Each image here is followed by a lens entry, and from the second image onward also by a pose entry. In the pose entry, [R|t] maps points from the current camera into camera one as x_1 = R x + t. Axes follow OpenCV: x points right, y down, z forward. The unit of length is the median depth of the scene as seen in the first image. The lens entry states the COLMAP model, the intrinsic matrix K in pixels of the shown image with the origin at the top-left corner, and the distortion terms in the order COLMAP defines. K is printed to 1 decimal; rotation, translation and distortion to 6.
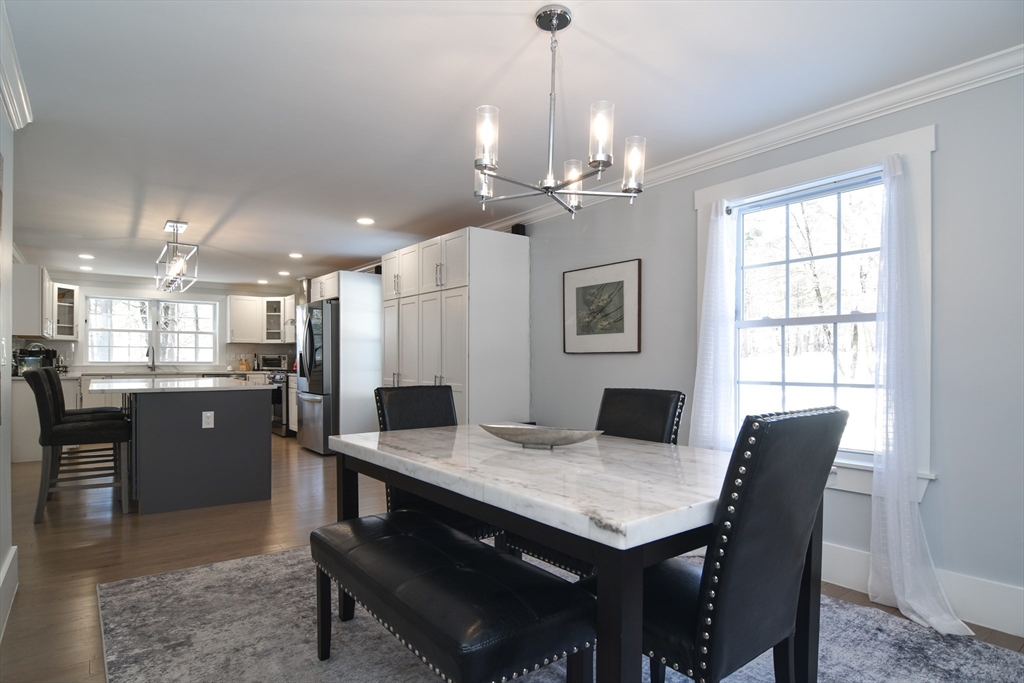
lens RADIAL K [[580.3, 0, 493.9], [0, 580.3, 360.9], [0, 0, 1]] dist [-0.001890, -0.000835]
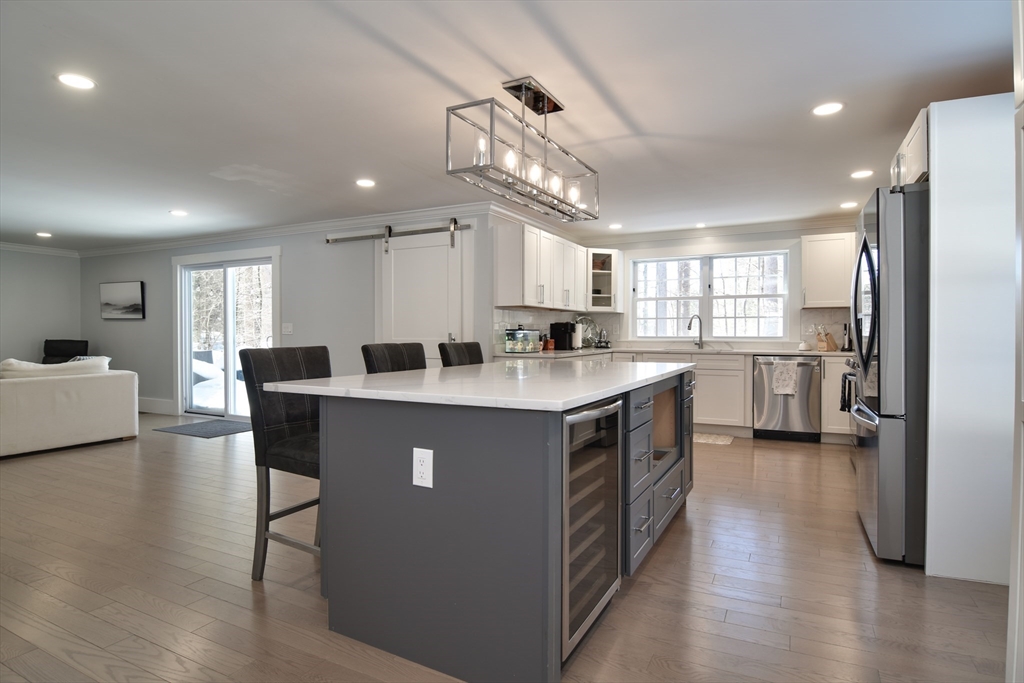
lens RADIAL K [[555.5, 0, 510.3], [0, 555.5, 336.3], [0, 0, 1]] dist [-0.000127, -0.000787]
pose [[0.461696, -0.001623, -0.887037, -0.047040], [0.000577, 0.999999, -0.001530, 0.002028], [0.887038, 0.000194, 0.461696, 0.432368]]
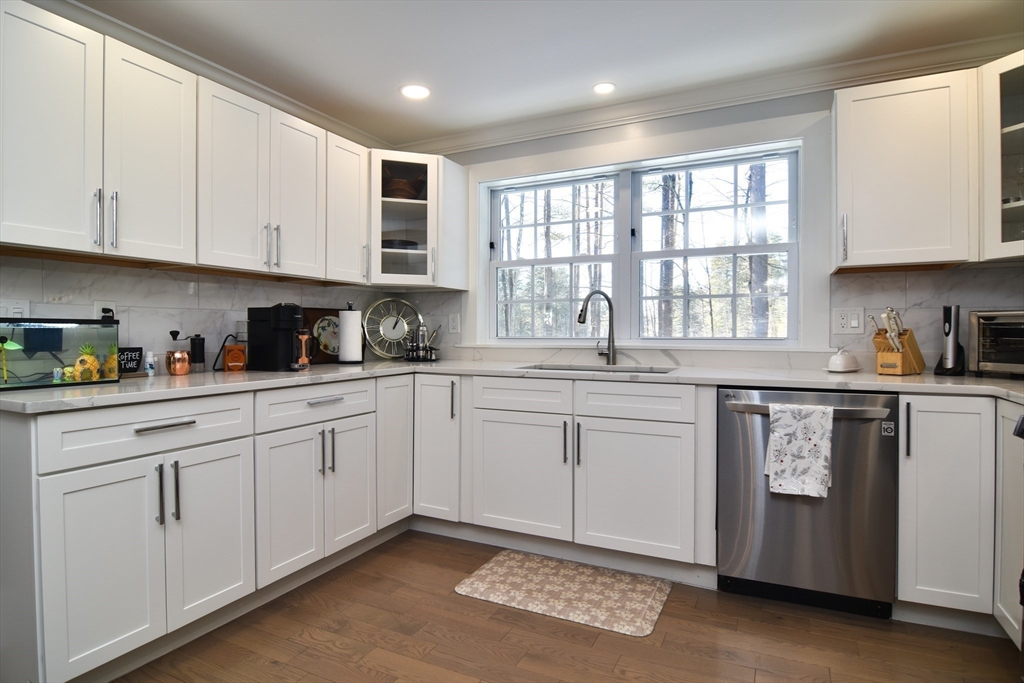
lens RADIAL K [[545.4, 0, 510.1], [0, 545.4, 333.2], [0, 0, 1]] dist [-0.003371, -0.001872]
pose [[0.470566, -0.003769, -0.882357, -0.317869], [0.001278, 0.999993, -0.003590, -0.000394], [0.882364, 0.000562, 0.470568, 0.785408]]
